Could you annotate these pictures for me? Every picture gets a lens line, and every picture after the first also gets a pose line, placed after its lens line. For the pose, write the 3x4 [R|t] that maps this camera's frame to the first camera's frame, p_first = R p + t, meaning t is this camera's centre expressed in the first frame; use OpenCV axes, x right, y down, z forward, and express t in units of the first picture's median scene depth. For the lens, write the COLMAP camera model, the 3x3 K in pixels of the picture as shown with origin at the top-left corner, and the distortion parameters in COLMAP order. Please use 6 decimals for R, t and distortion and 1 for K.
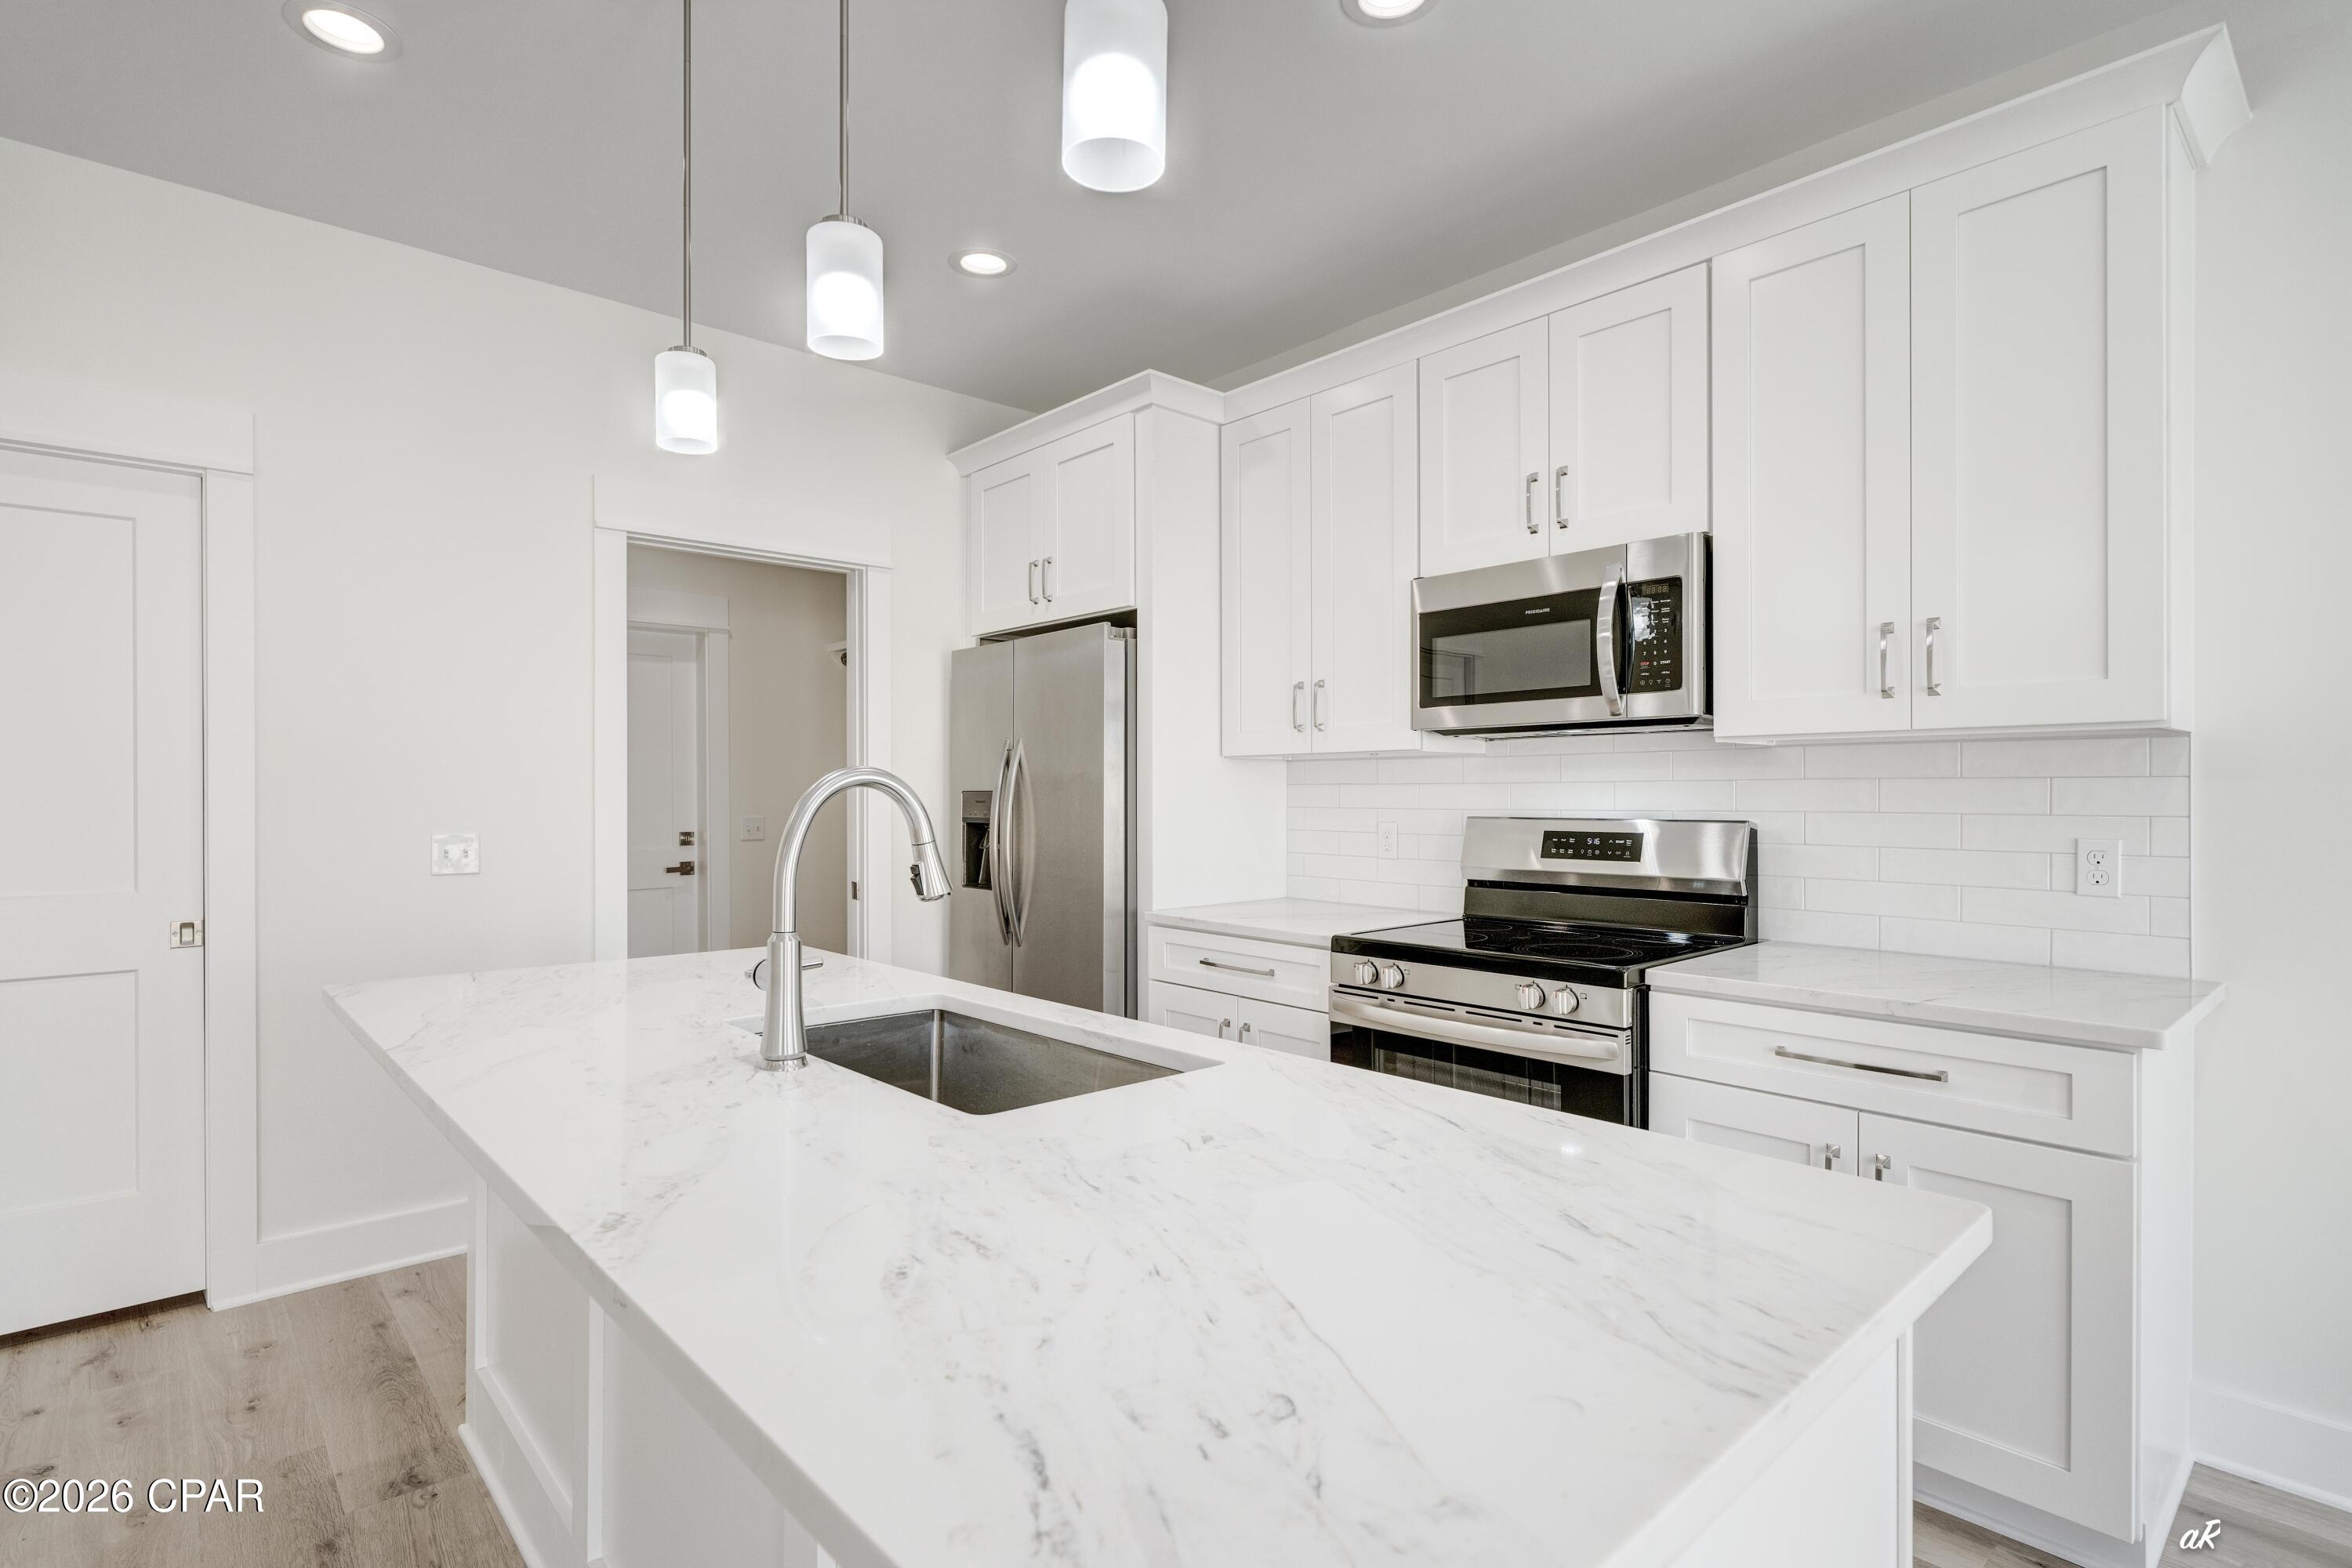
lens RADIAL K [[1167.1, 0, 1162.1], [0, 1167.1, 798.0], [0, 0, 1]] dist [-0.001588, 0.000085]
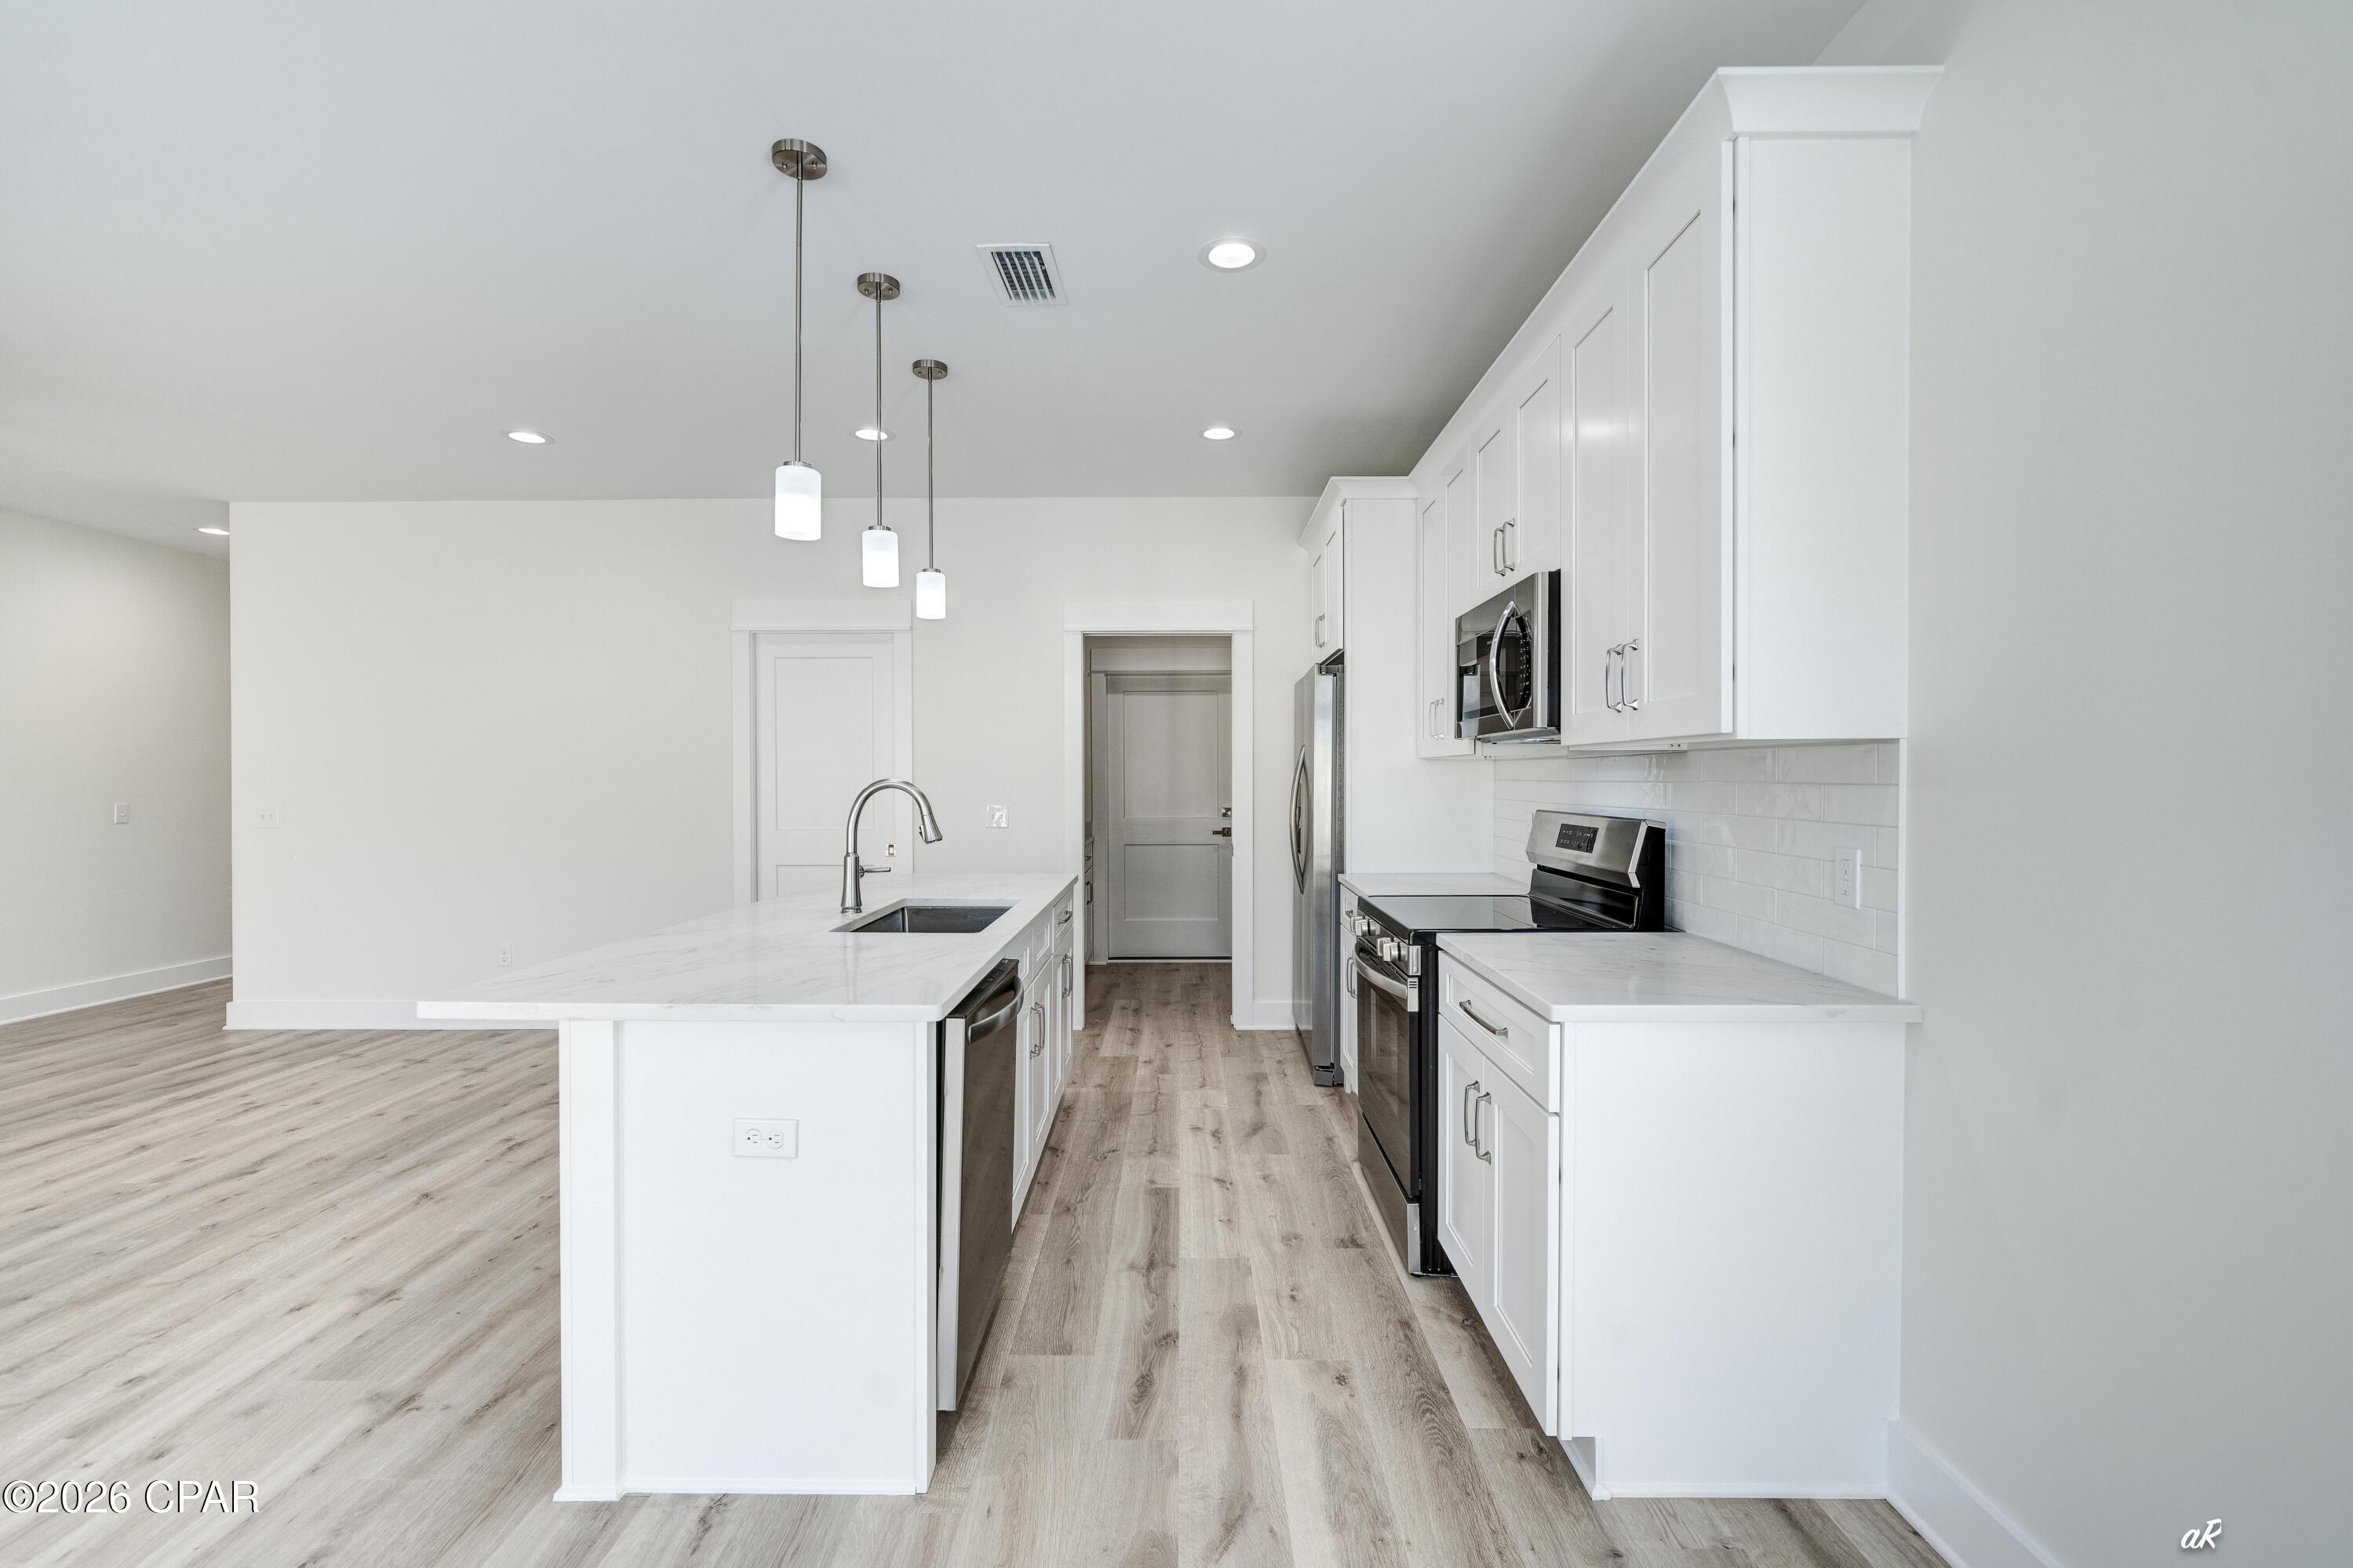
lens RADIAL K [[1004.5, 0, 1144.8], [0, 1004.5, 788.9], [0, 0, 1]] dist [0.000028, 0.000358]
pose [[0.726560, 0.010193, -0.687028, 0.766163], [-0.003850, 0.999935, 0.010763, -0.016783], [0.687092, -0.005175, 0.726552, -0.005192]]
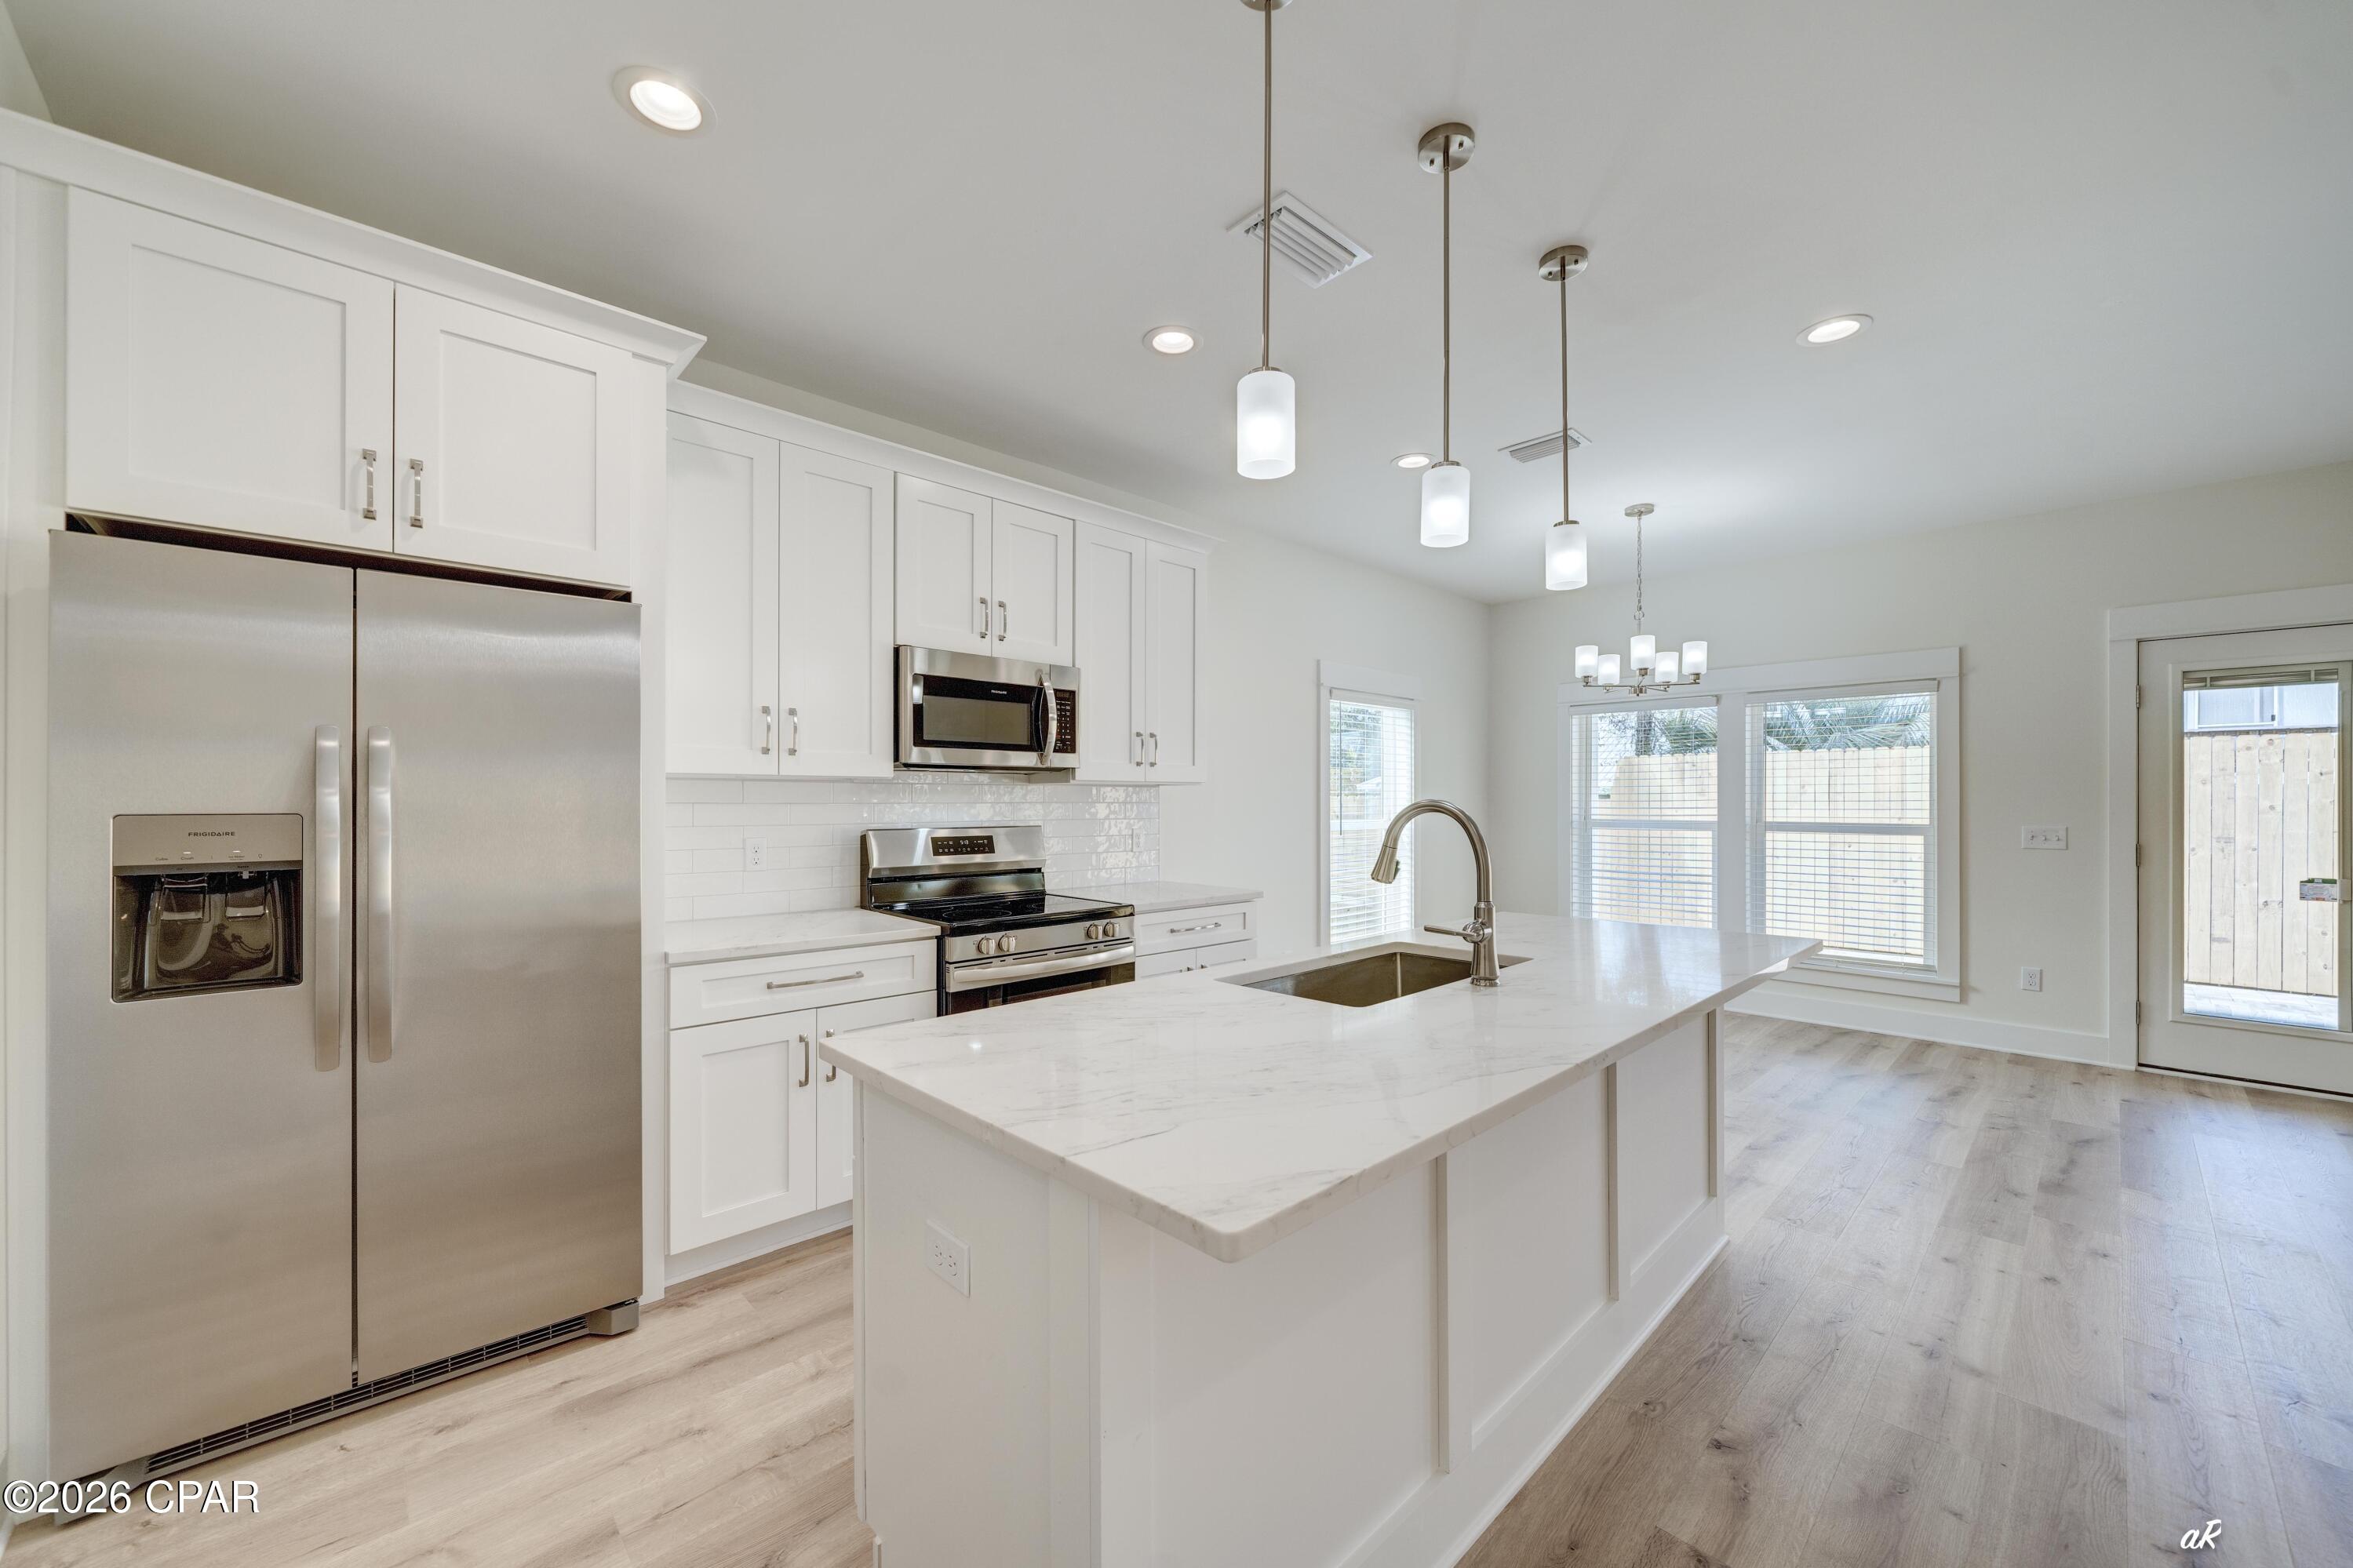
lens RADIAL K [[859.0, 0, 1152.4], [0, 859.0, 801.6], [0, 0, 1]] dist [-0.002043, -0.000440]
pose [[-0.008179, 0.007325, 0.999940, -0.795725], [0.007019, 0.999949, -0.007267, -0.006968], [-0.999942, 0.006959, -0.008230, 0.799196]]
